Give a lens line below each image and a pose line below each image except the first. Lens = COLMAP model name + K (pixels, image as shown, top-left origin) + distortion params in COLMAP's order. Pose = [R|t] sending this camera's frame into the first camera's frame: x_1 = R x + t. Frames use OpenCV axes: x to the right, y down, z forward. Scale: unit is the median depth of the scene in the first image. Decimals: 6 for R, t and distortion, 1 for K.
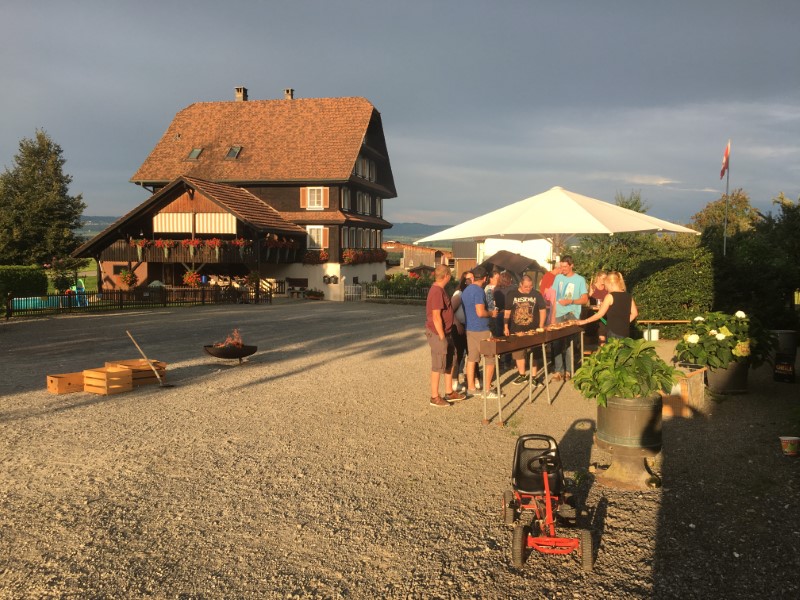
lens RADIAL K [[685.8, 0, 398.1], [0, 685.8, 300.7], [0, 0, 1]] dist [0.078445, -0.103237]
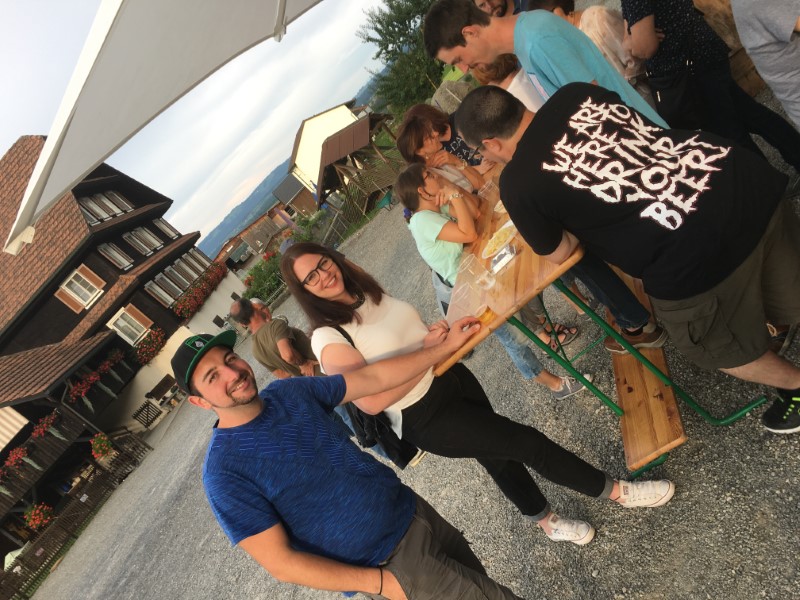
lens RADIAL K [[685.8, 0, 399.6], [0, 685.8, 303.3], [0, 0, 1]] dist [0.078445, -0.103237]
pose [[0.659483, -0.746894, 0.085041, 0.017652], [0.732320, 0.663874, 0.151590, -0.013747], [-0.169678, -0.037694, 0.984778, 0.272180]]
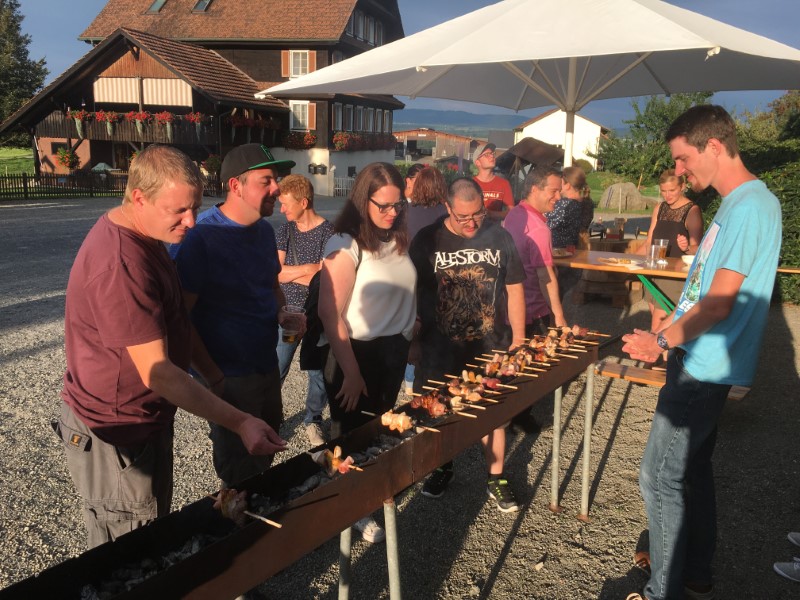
lens RADIAL K [[685.8, 0, 396.7], [0, 685.8, 300.3], [0, 0, 1]] dist [0.078445, -0.103237]
pose [[0.997769, 0.039466, -0.053851, 0.047061], [-0.030601, 0.987202, 0.156513, -0.007577], [0.059339, -0.154516, 0.986207, 0.168542]]
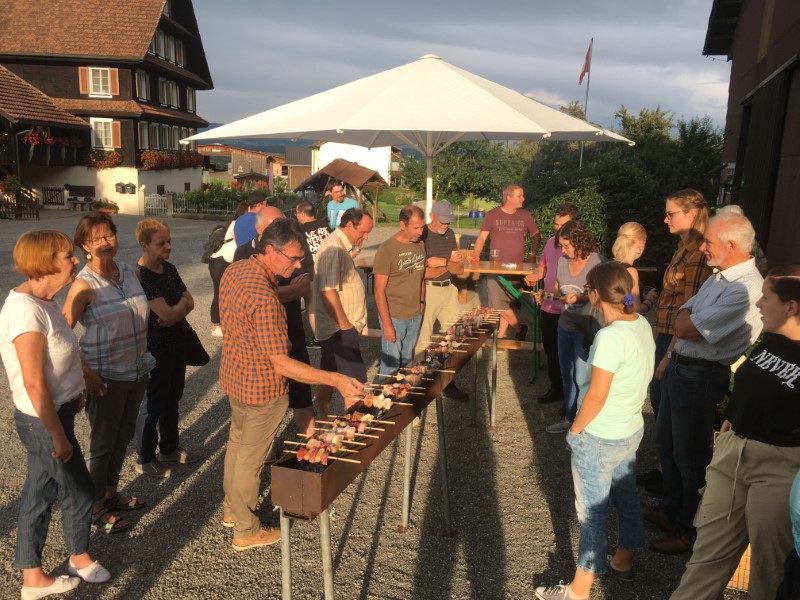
lens RADIAL K [[685.8, 0, 399.1], [0, 685.8, 298.0], [0, 0, 1]] dist [0.078445, -0.103237]
pose [[0.971836, -0.018470, 0.234935, 0.019253], [-0.011793, 0.991863, 0.126761, -0.010134], [-0.235365, -0.125961, 0.963710, 0.130427]]
